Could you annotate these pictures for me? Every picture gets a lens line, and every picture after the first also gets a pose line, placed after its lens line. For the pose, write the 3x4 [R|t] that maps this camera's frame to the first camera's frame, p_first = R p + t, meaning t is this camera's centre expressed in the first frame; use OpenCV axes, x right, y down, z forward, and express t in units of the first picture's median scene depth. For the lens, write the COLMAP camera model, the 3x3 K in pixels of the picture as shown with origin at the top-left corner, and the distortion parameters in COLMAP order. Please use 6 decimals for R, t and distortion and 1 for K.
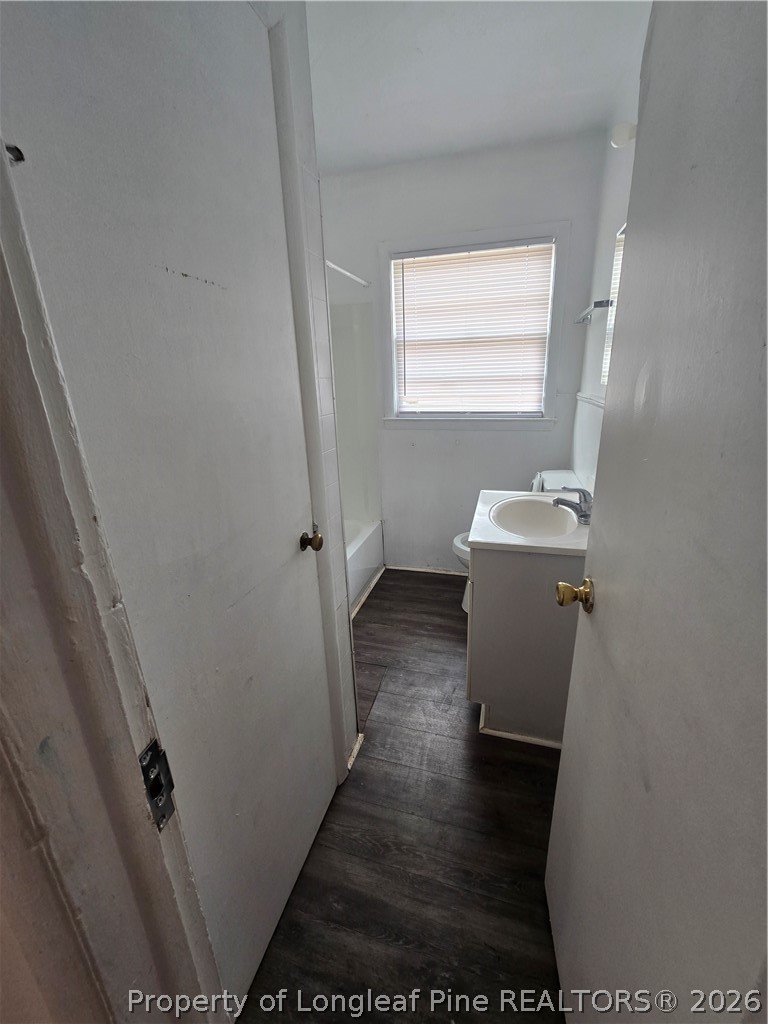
lens RADIAL K [[416.4, 0, 386.4], [0, 416.4, 512.7], [0, 0, 1]] dist [0.000445, -0.000030]
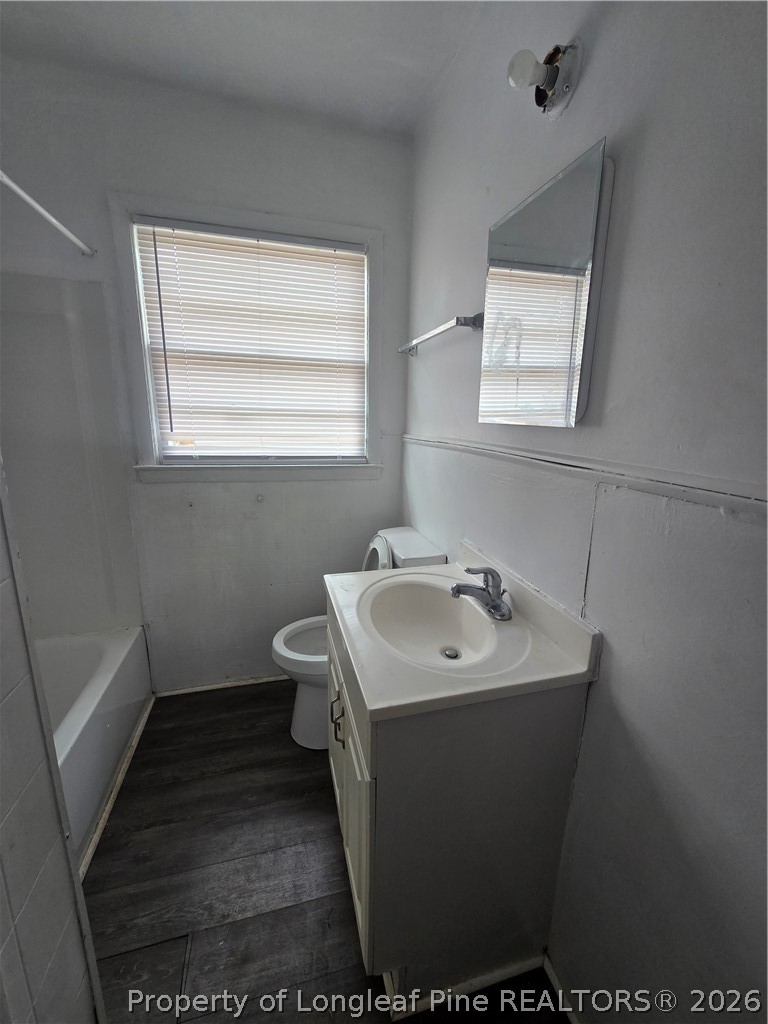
lens RADIAL K [[416.4, 0, 384.0], [0, 416.4, 510.3], [0, 0, 1]] dist [0.000445, -0.000030]
pose [[0.850324, -0.066477, 0.522044, -0.023021], [0.119398, 0.990491, -0.068349, -0.079562], [-0.512536, 0.120450, 0.850176, 0.307671]]
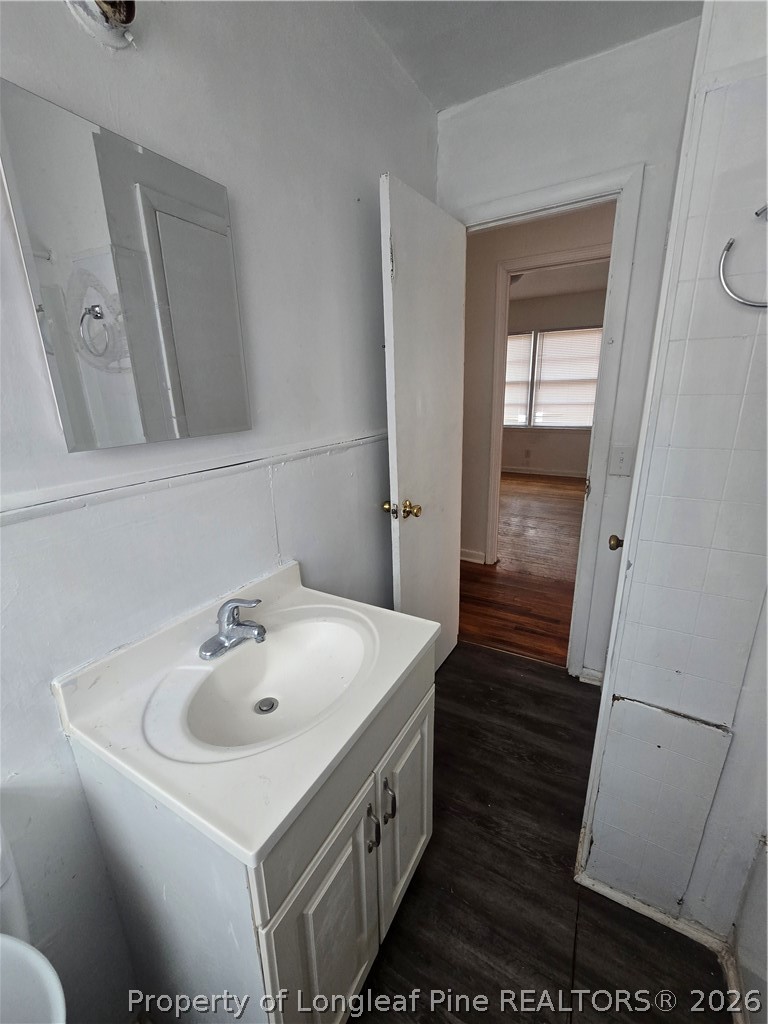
lens RADIAL K [[416.4, 0, 386.8], [0, 416.4, 511.5], [0, 0, 1]] dist [0.000445, -0.000030]
pose [[-0.969060, 0.008537, 0.246677, 0.049932], [0.147078, 0.822564, 0.549323, -0.265992], [-0.198219, 0.568608, -0.798370, 0.791633]]
